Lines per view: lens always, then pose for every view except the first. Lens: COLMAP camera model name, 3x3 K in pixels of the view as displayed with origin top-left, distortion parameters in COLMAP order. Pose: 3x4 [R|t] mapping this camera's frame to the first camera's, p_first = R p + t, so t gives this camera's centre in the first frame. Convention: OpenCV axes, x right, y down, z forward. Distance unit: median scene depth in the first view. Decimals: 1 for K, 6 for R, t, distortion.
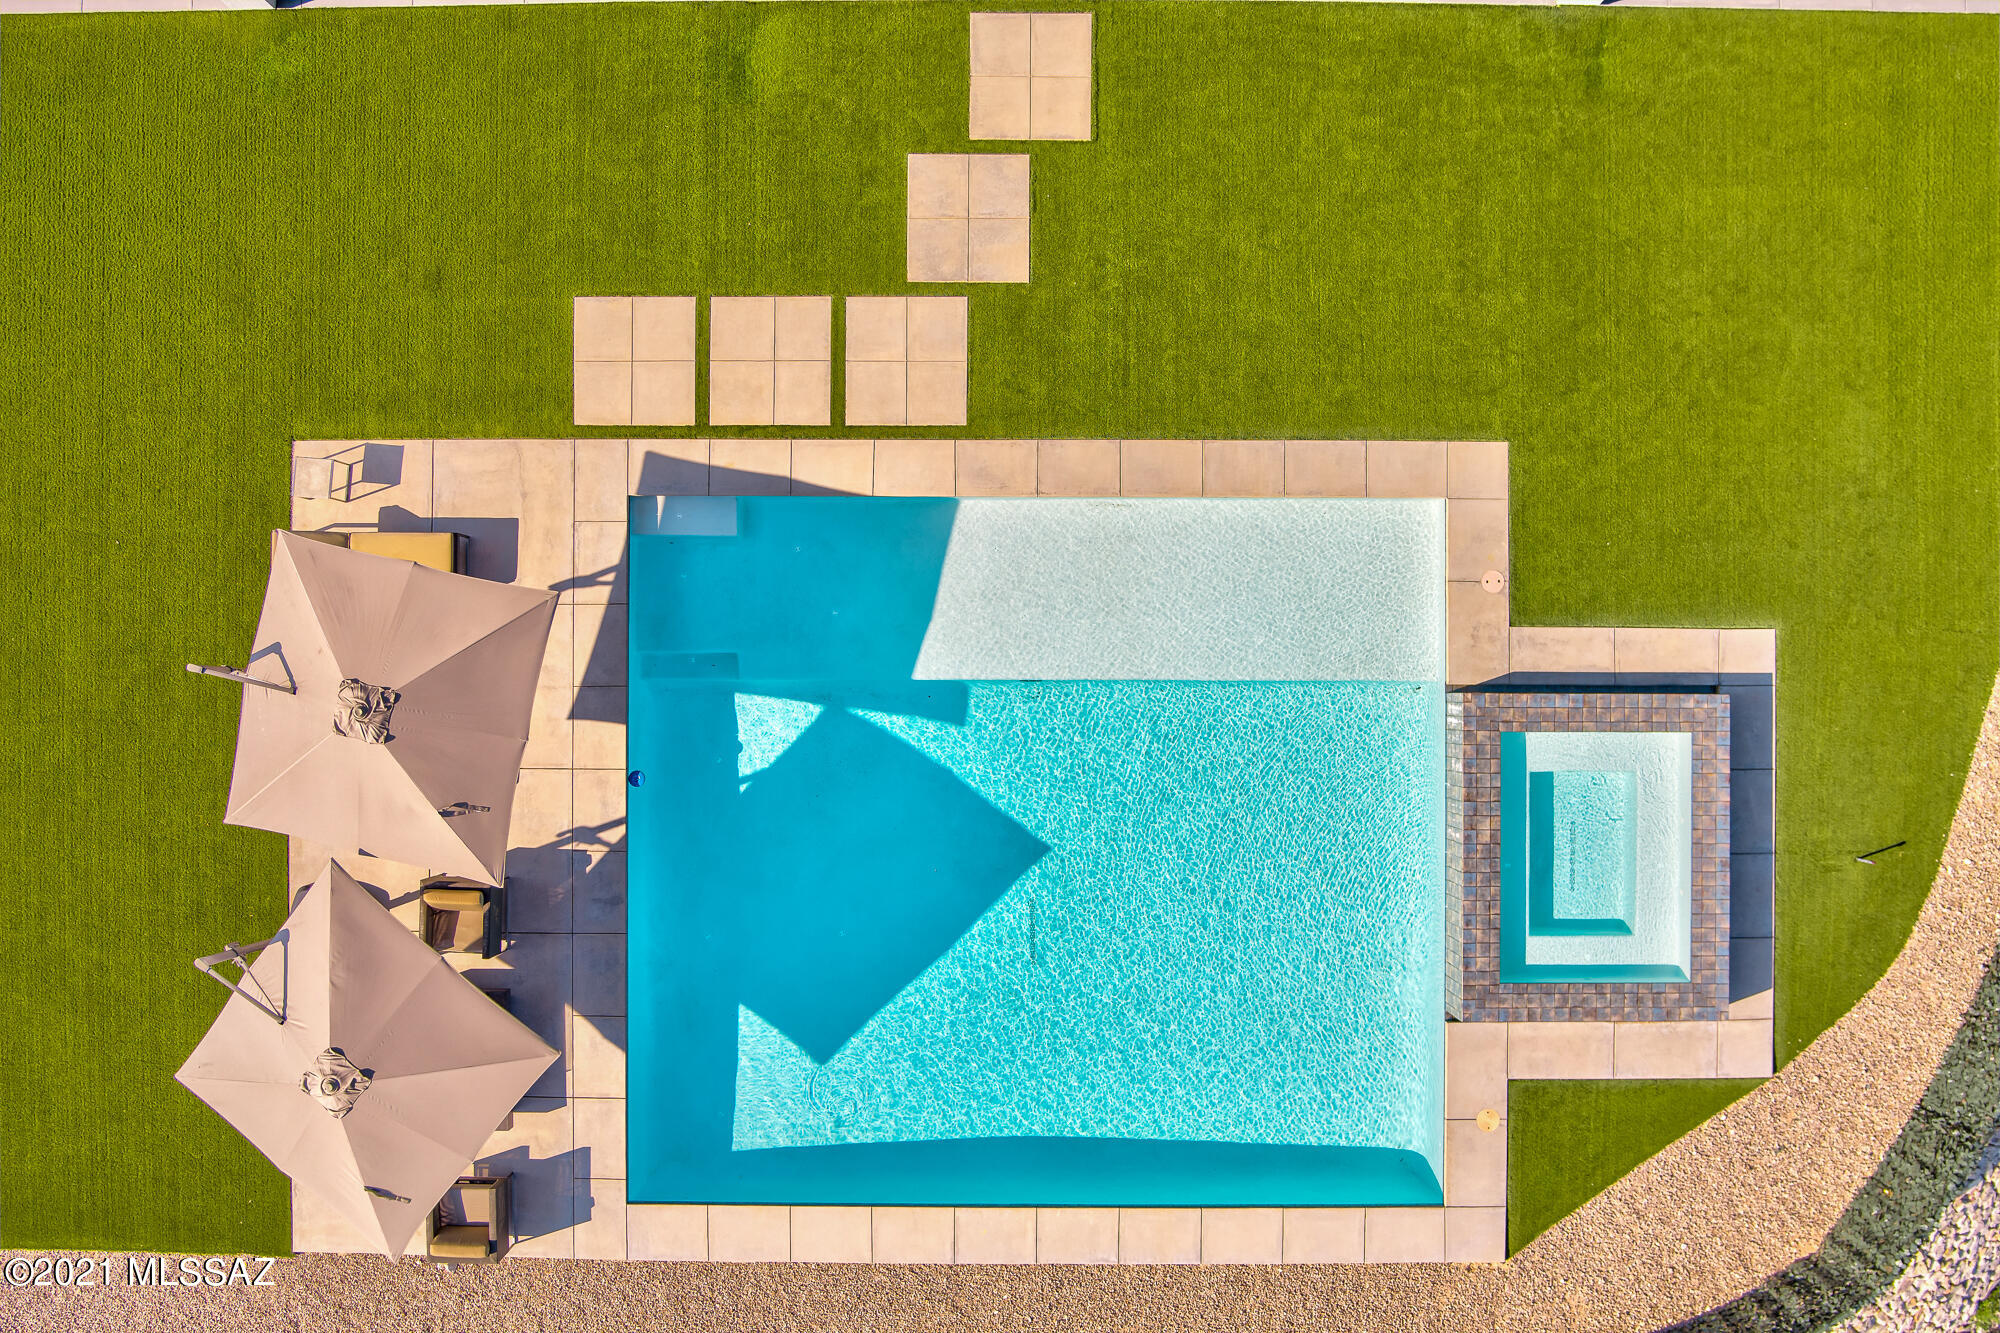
lens RADIAL K [[1240.9, 0, 1001.6], [0, 1240.9, 664.4], [0, 0, 1]] dist [-0.039308, 0.002268]
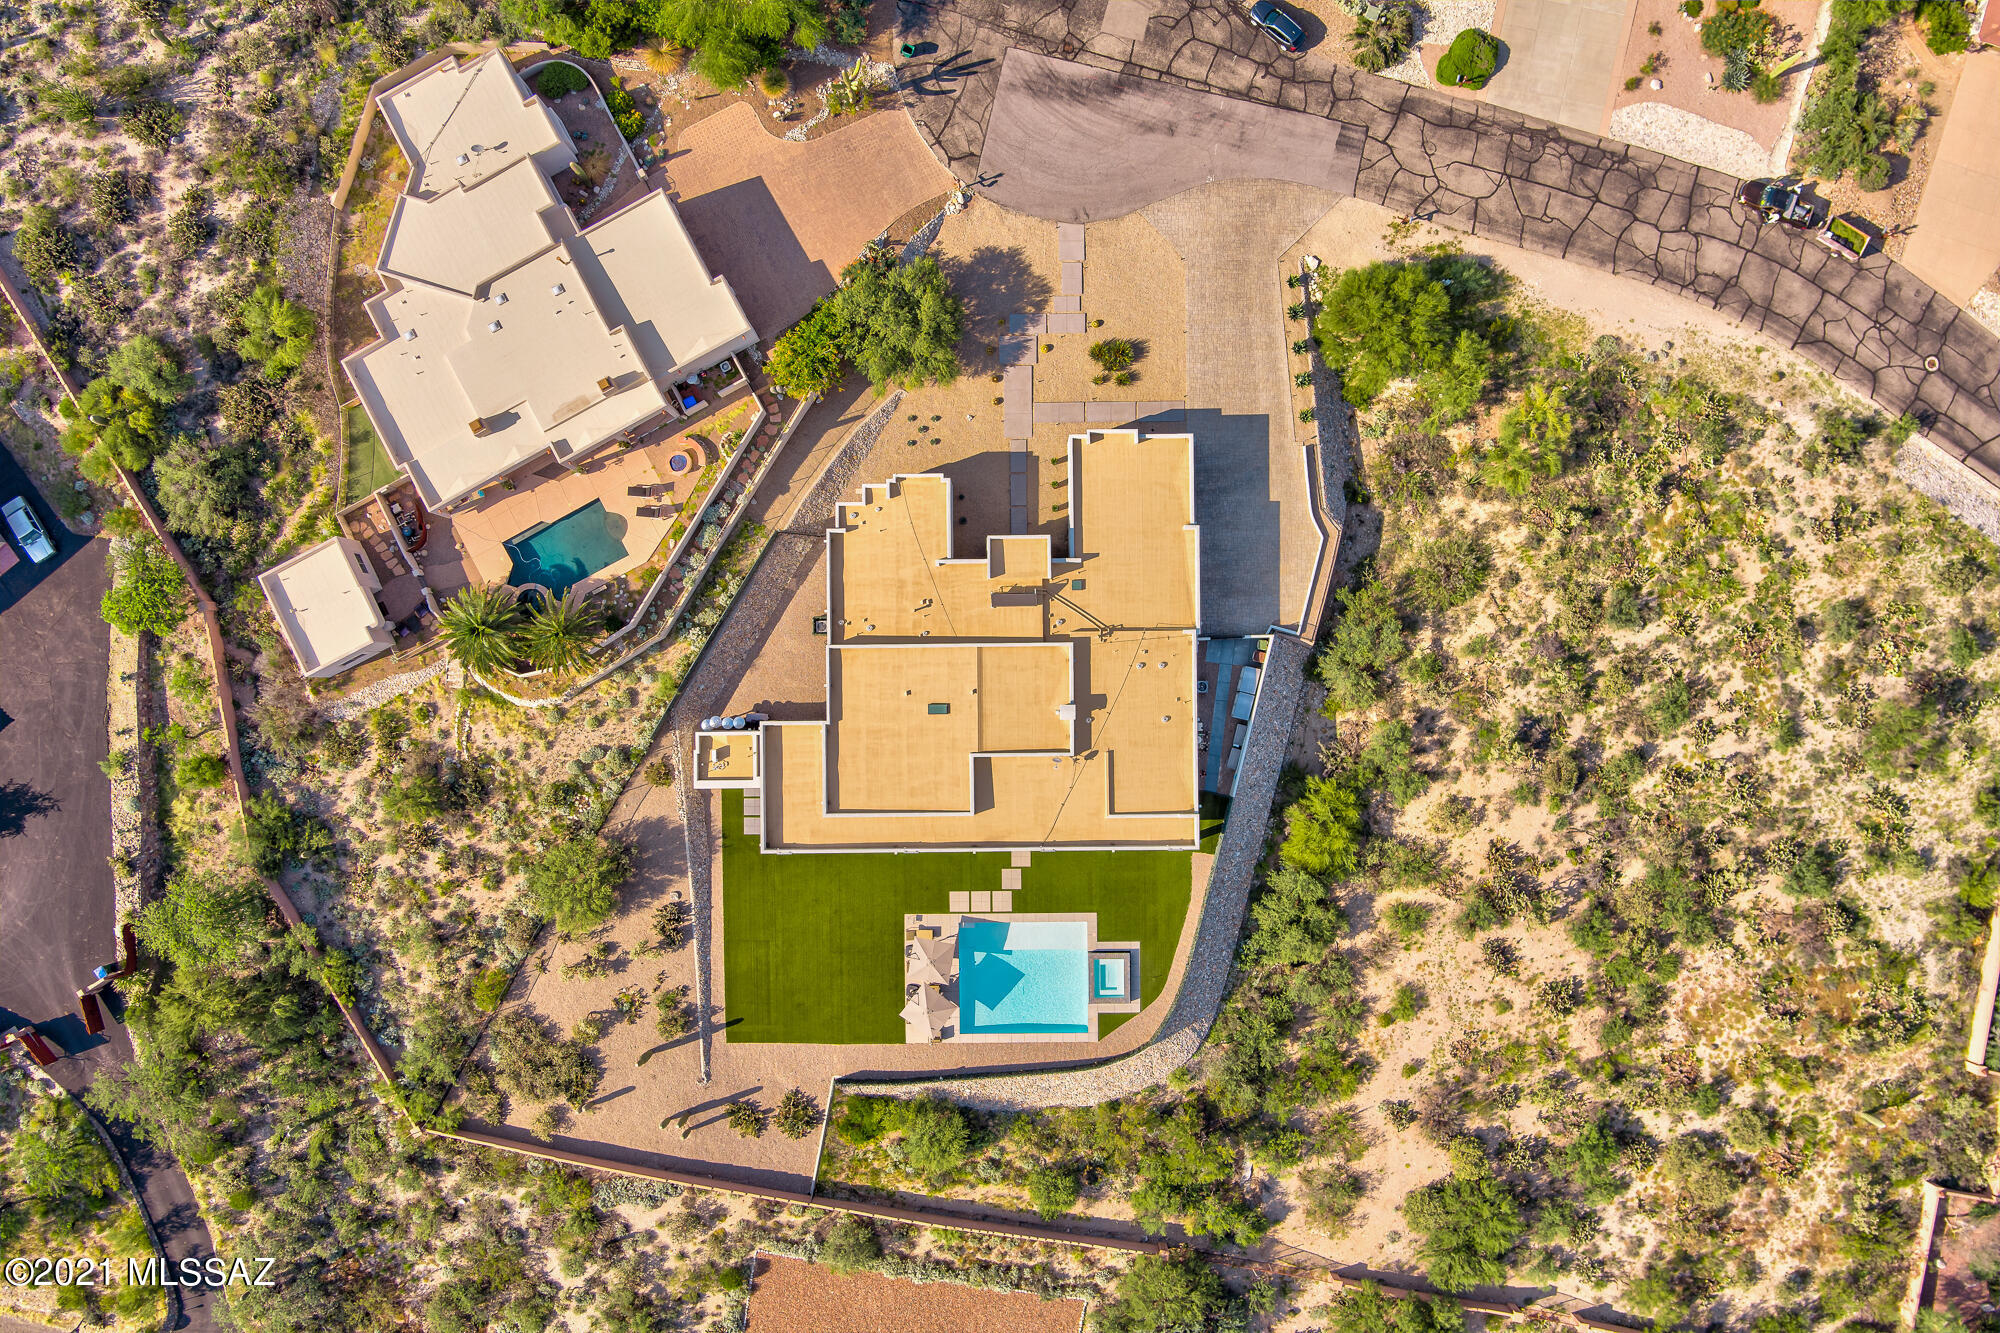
lens RADIAL K [[1240.9, 0, 999.0], [0, 1240.9, 676.7], [0, 0, 1]] dist [-0.039308, 0.002268]
pose [[0.999907, -0.012168, -0.006130, -0.039801], [0.012156, 0.999924, -0.001973, -1.393811], [0.006153, 0.001898, 0.999979, -5.404674]]
